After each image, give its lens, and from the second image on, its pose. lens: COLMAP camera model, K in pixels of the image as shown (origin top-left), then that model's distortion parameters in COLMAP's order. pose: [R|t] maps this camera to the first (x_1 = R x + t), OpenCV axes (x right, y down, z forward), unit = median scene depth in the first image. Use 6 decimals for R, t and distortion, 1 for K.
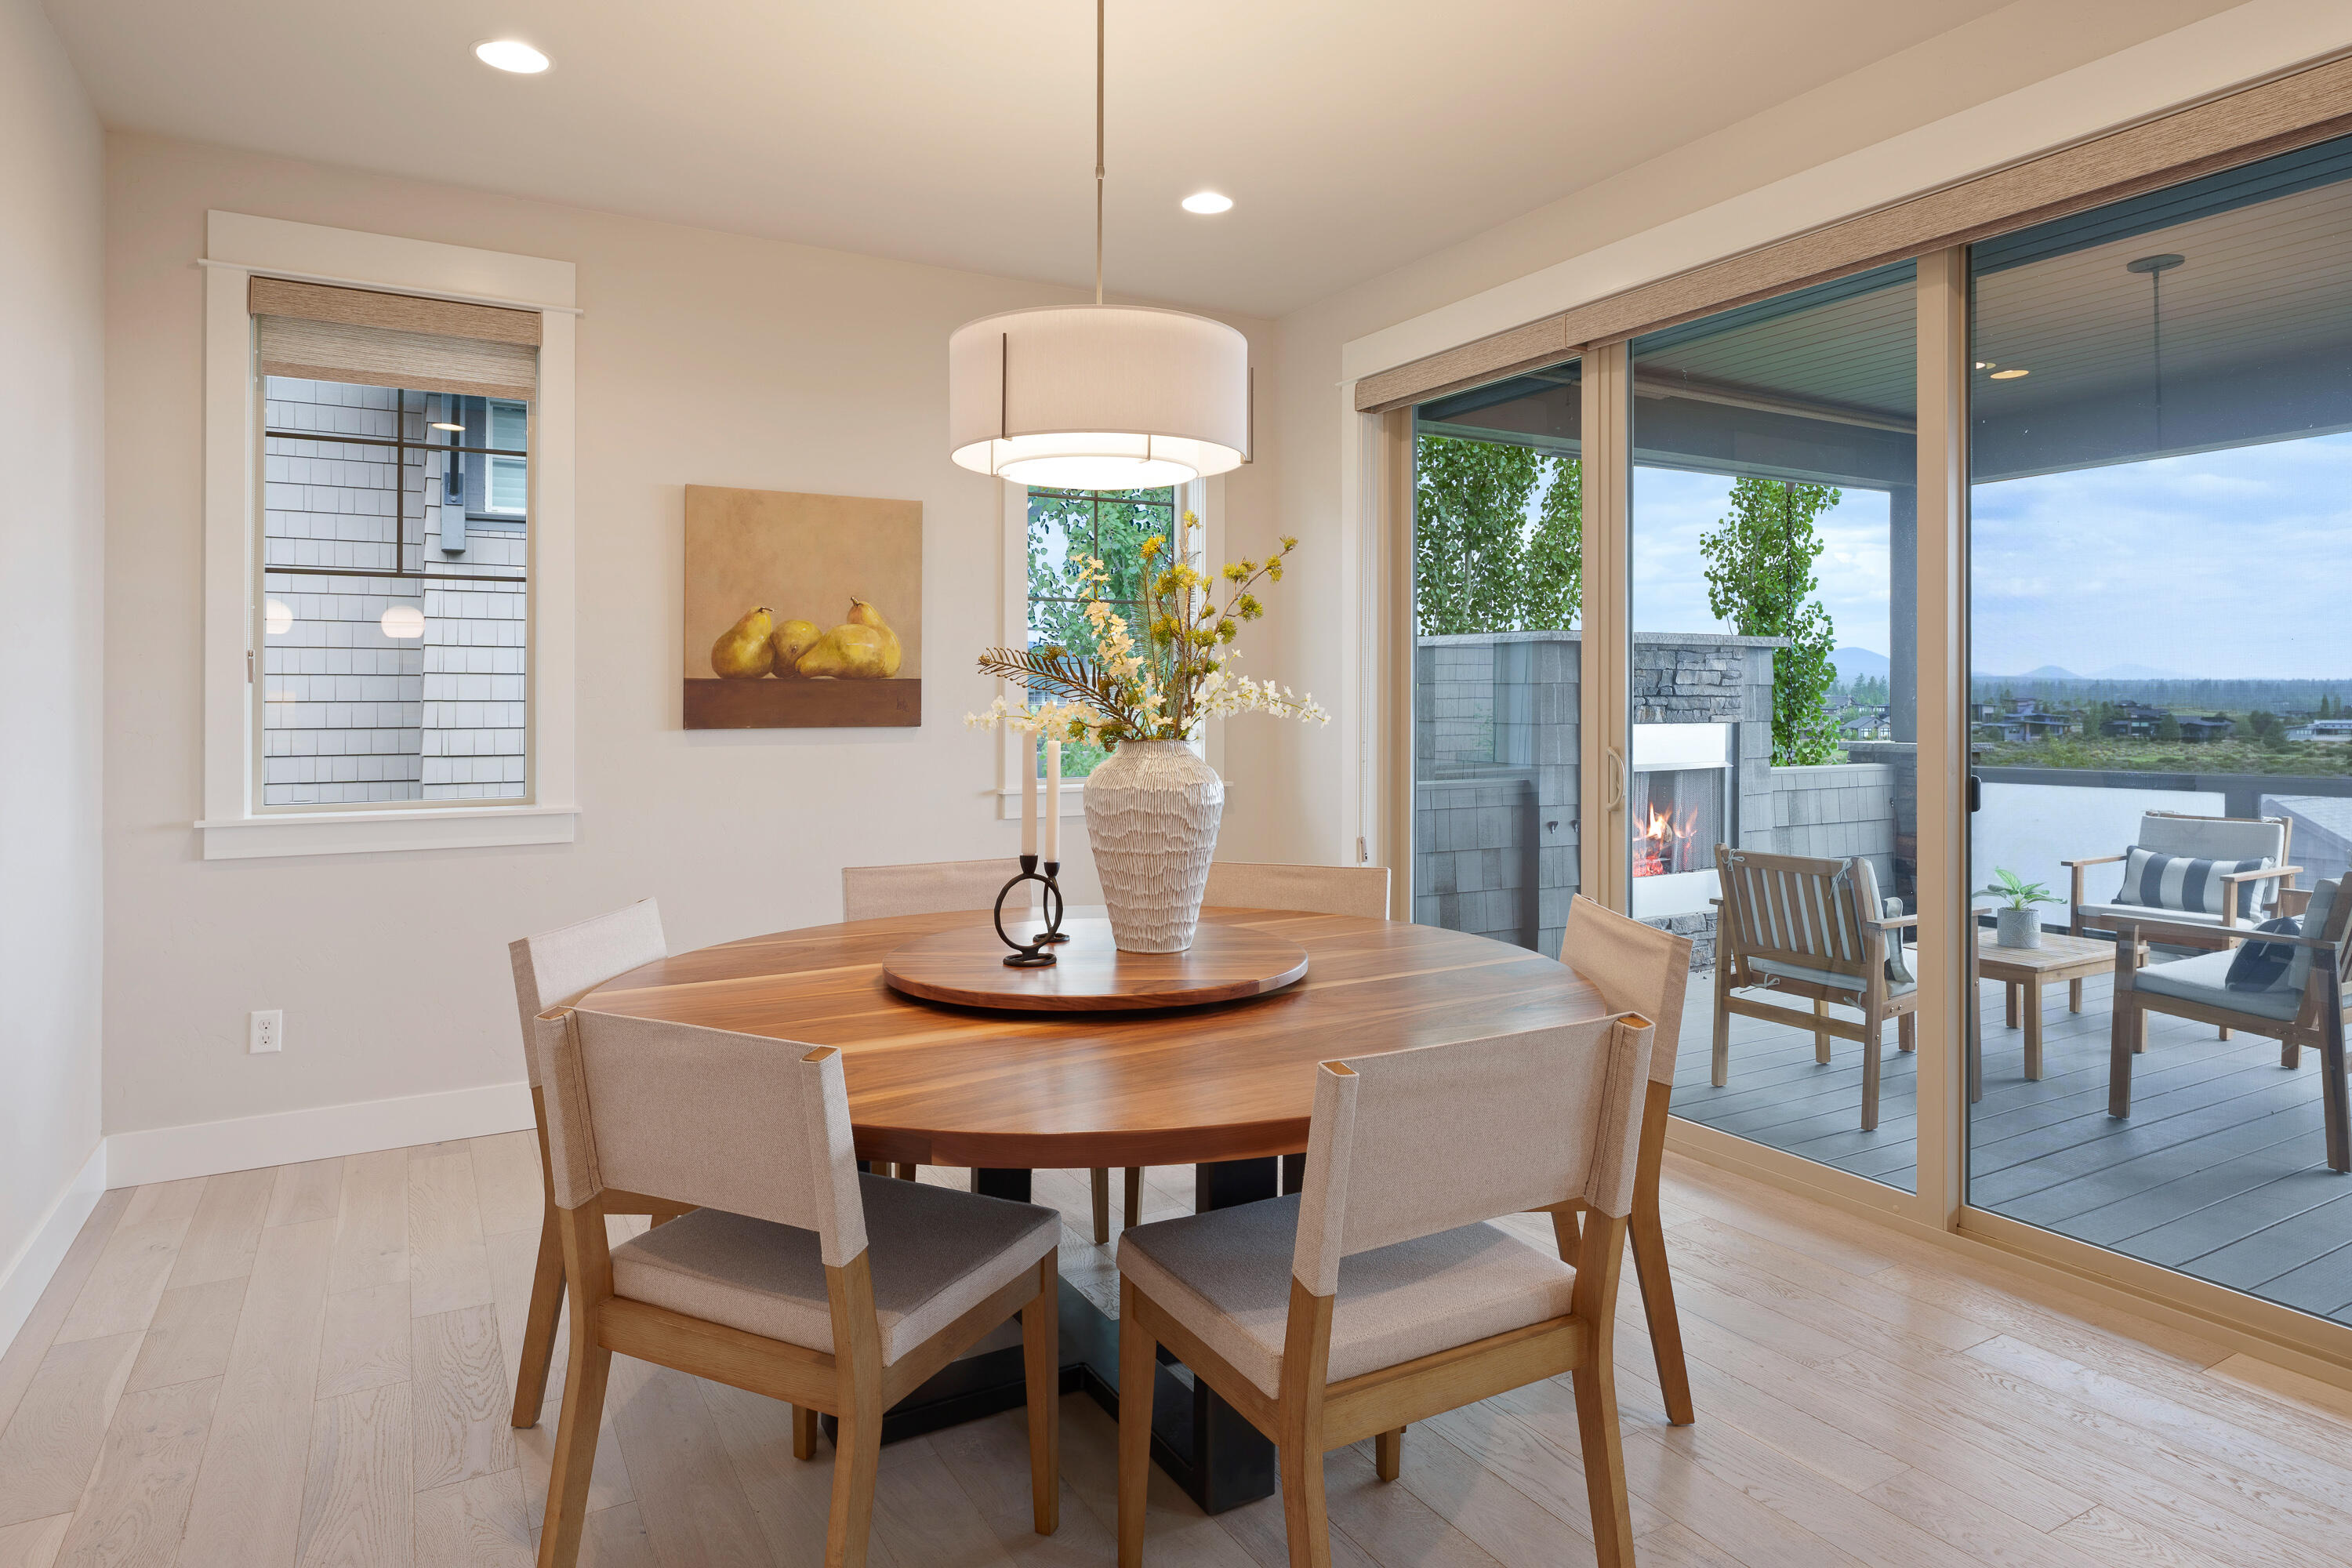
lens RADIAL K [[1348.6, 0, 1153.7], [0, 1348.6, 689.9], [0, 0, 1]] dist [0.001719, 0.000851]
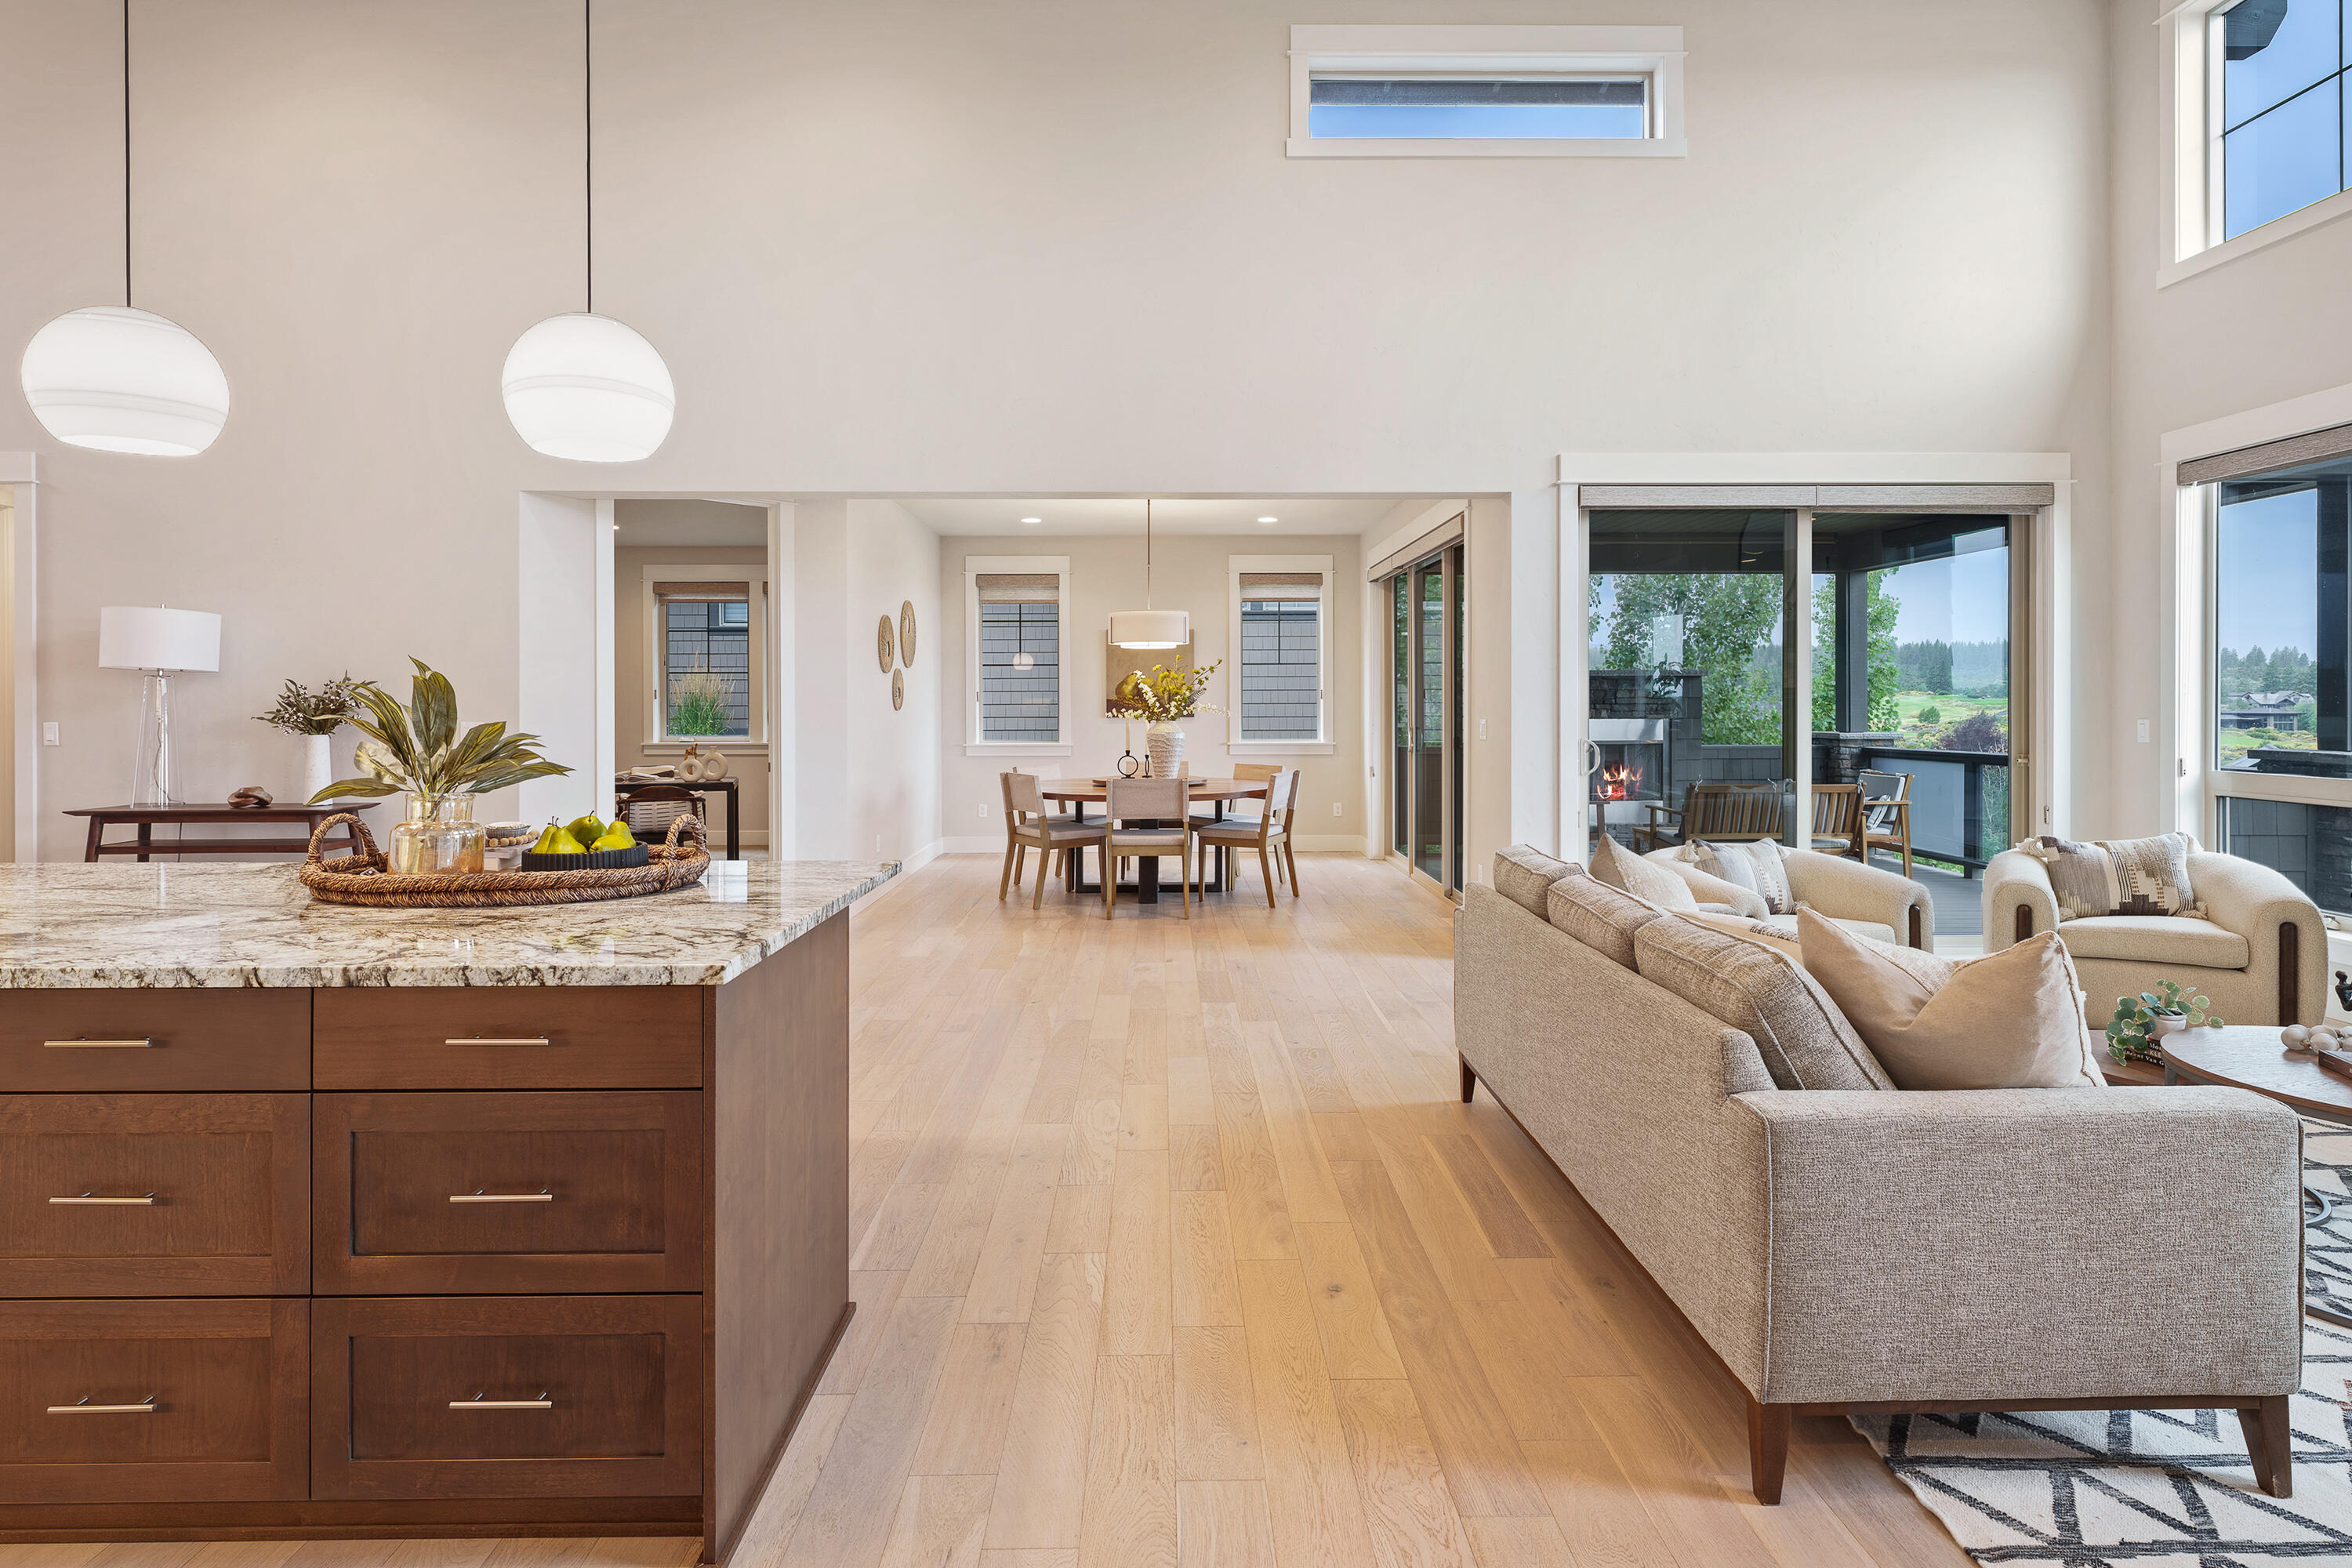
lens RADIAL K [[1161.7, 0, 1183.6], [0, 1161.7, 694.9], [0, 0, 1]] dist [-0.005809, -0.000705]
pose [[0.883966, -0.000268, -0.467552, 0.981500], [0.003343, 0.999978, 0.005747, -0.031006], [0.467540, -0.006643, 0.883947, -1.129679]]
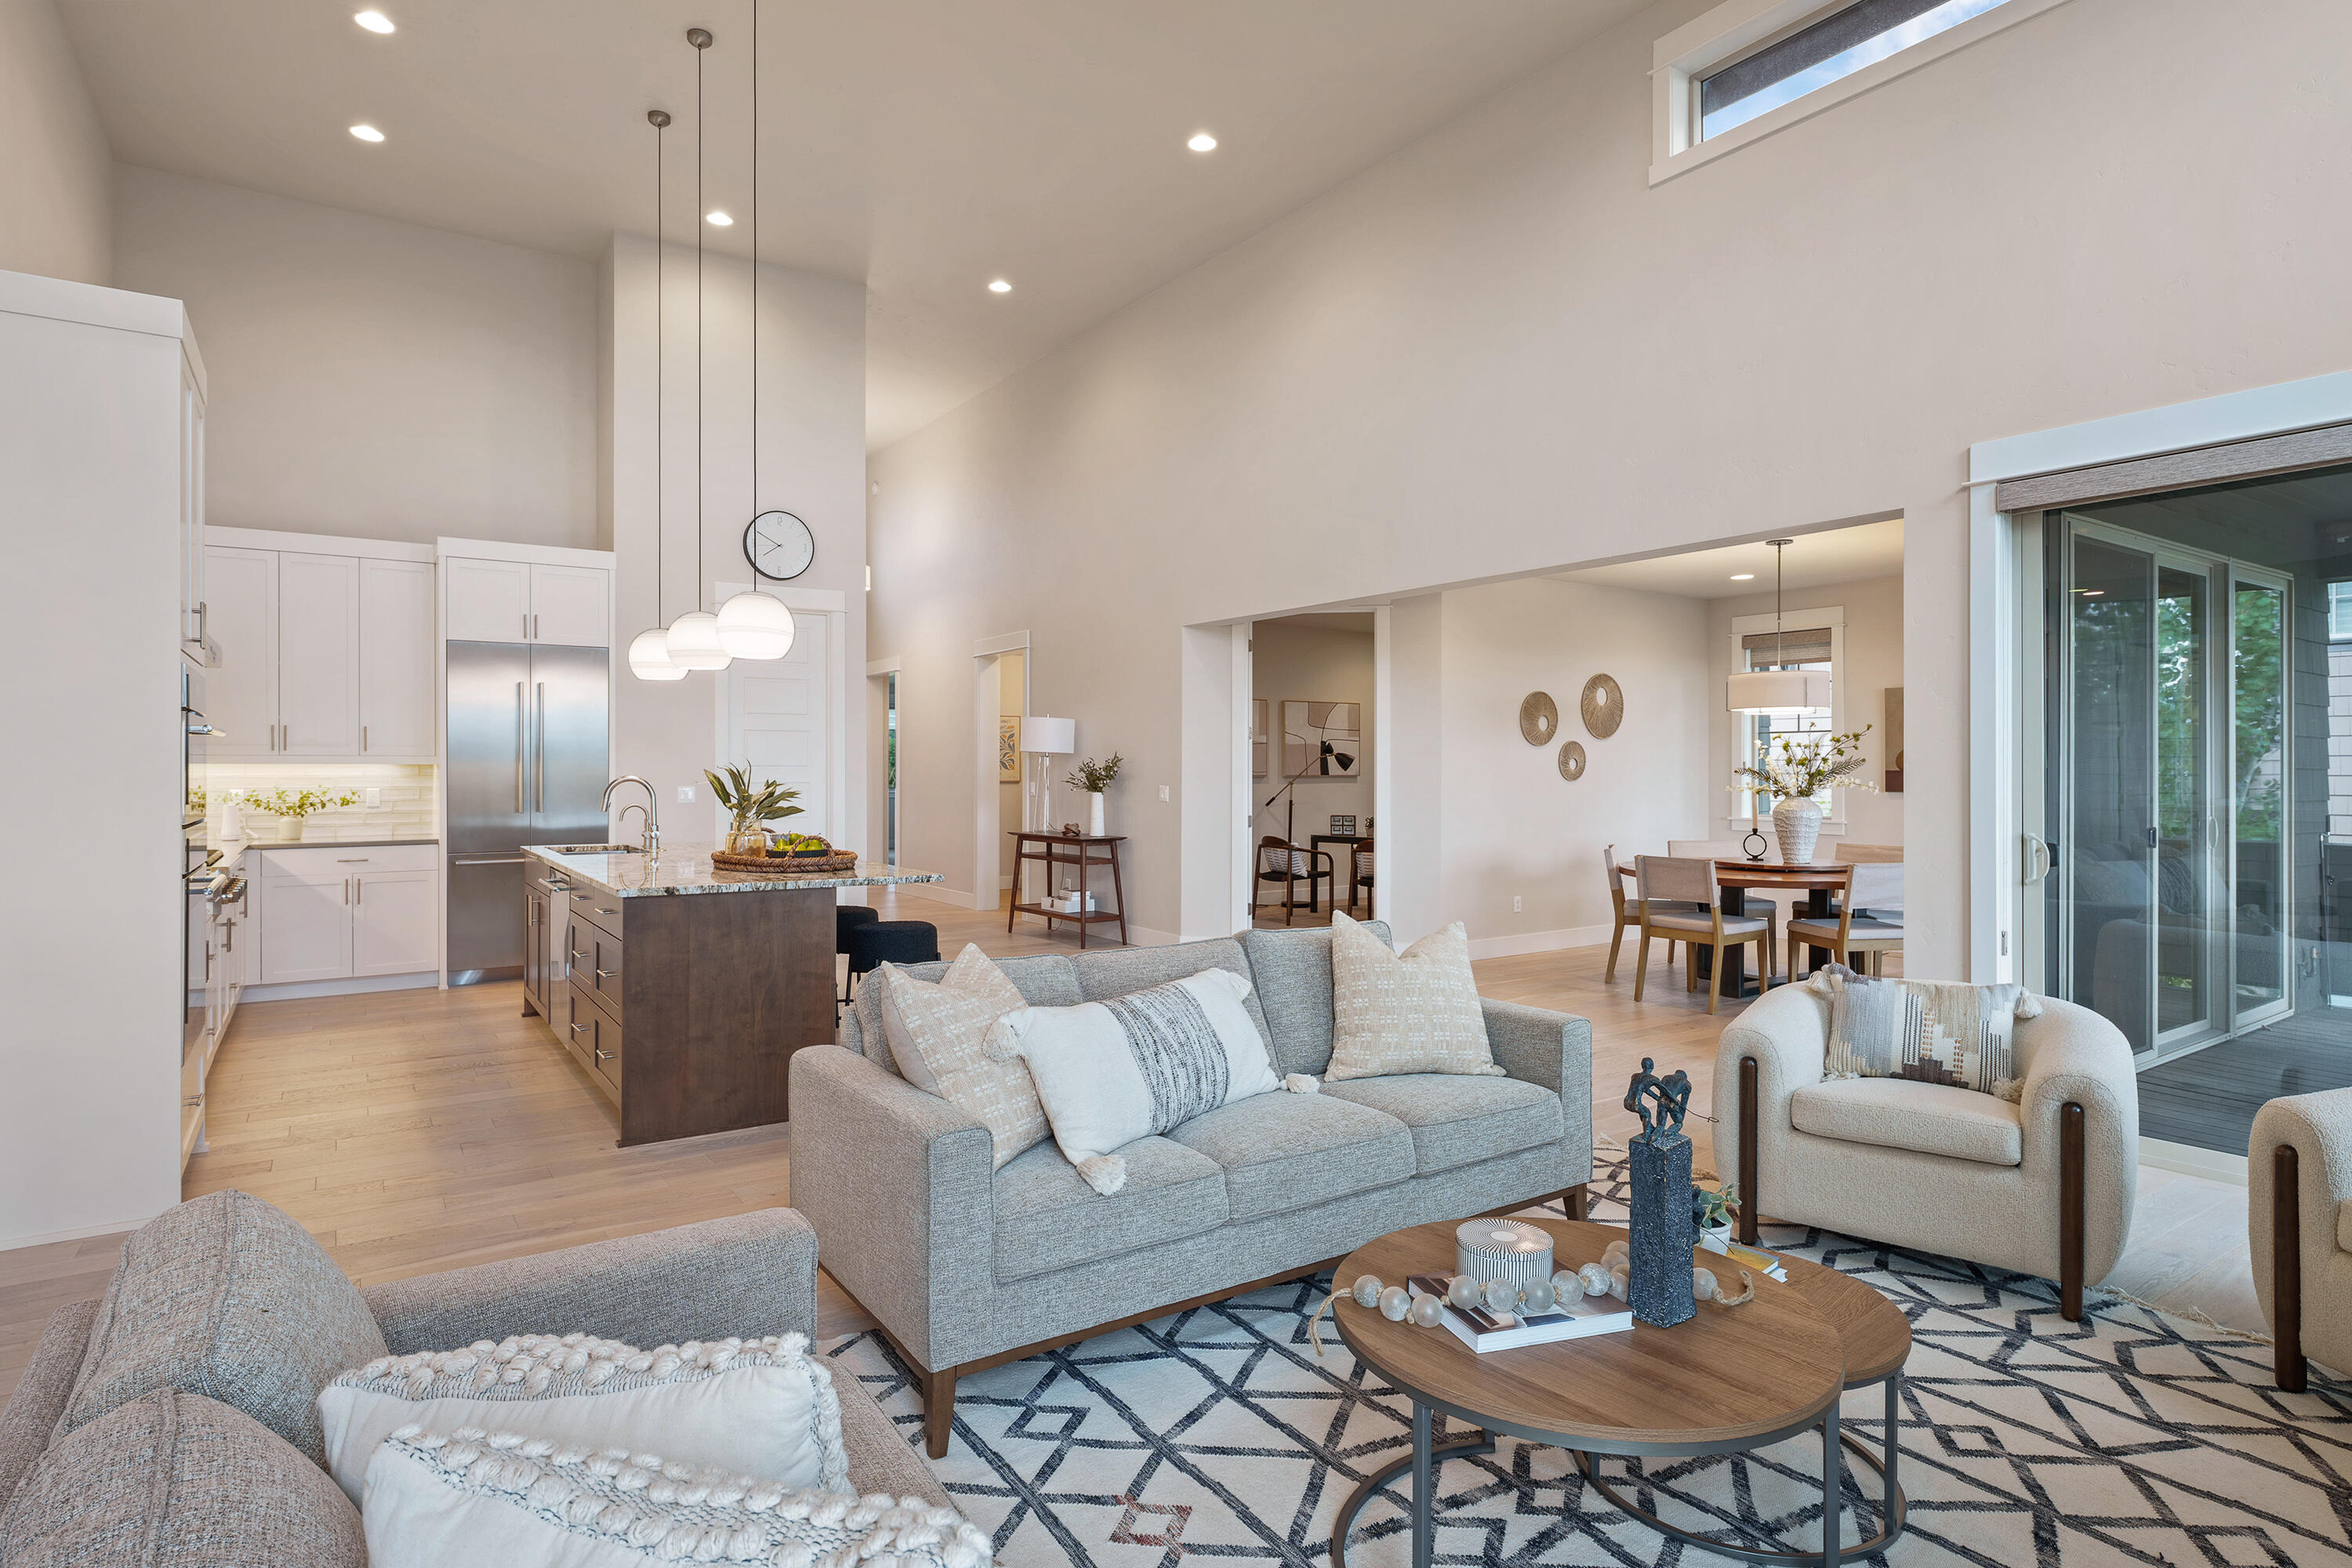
lens RADIAL K [[1275.8, 0, 1174.9], [0, 1275.8, 776.9], [0, 0, 1]] dist [-0.003752, -0.000776]
pose [[0.087119, 0.007632, -0.996169, 1.859637], [0.008123, 0.999932, 0.008371, -0.028029], [0.996165, -0.008821, 0.087051, -0.457401]]
